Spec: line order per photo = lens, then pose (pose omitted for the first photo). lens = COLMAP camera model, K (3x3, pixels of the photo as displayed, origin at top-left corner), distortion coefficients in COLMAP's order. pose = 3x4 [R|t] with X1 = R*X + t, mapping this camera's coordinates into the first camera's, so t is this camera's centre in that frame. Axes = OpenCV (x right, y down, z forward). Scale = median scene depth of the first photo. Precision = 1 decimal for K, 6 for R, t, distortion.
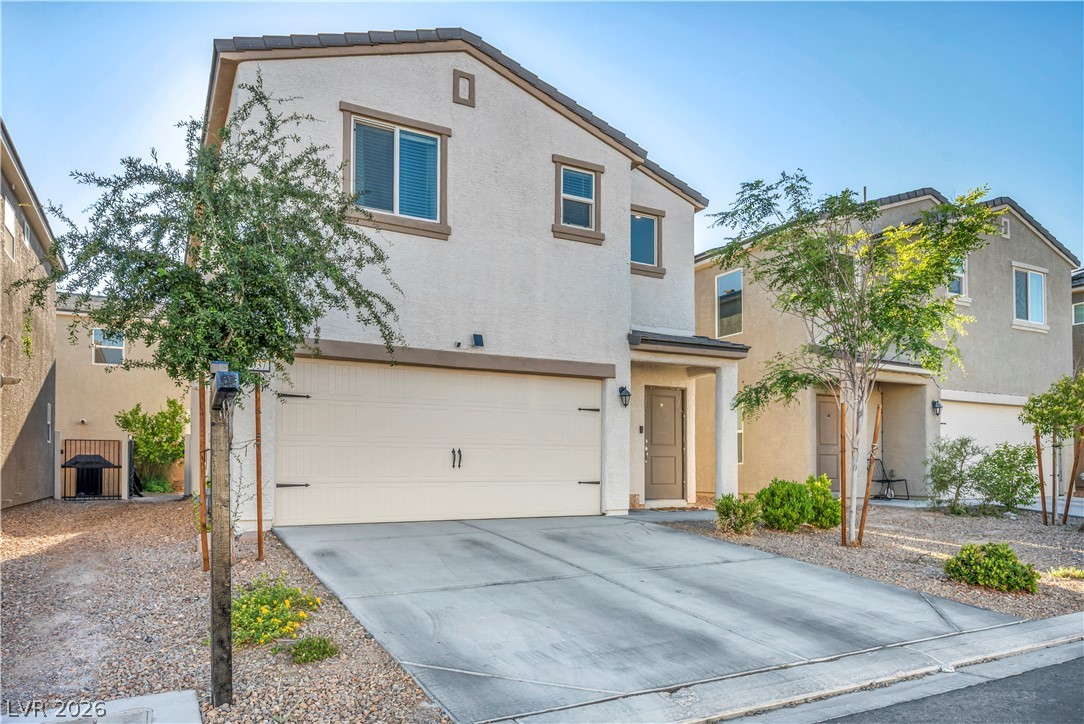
lens RADIAL K [[708.1, 0, 537.8], [0, 708.1, 447.2], [0, 0, 1]] dist [-0.000451, -0.001756]
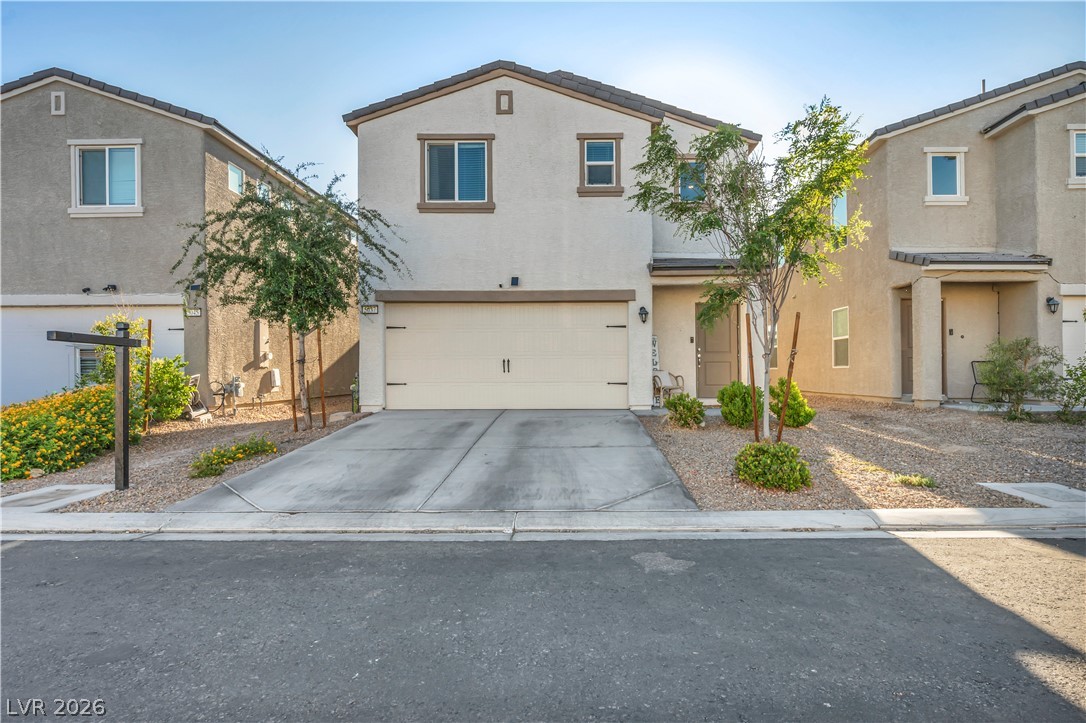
lens RADIAL K [[553.2, 0, 543.5], [0, 553.2, 361.8], [0, 0, 1]] dist [0.005279, 0.000509]
pose [[0.876223, -0.012264, -0.481750, 0.464022], [0.018511, 0.999795, 0.008218, 0.000086], [0.481551, -0.016118, 0.876270, 0.063917]]
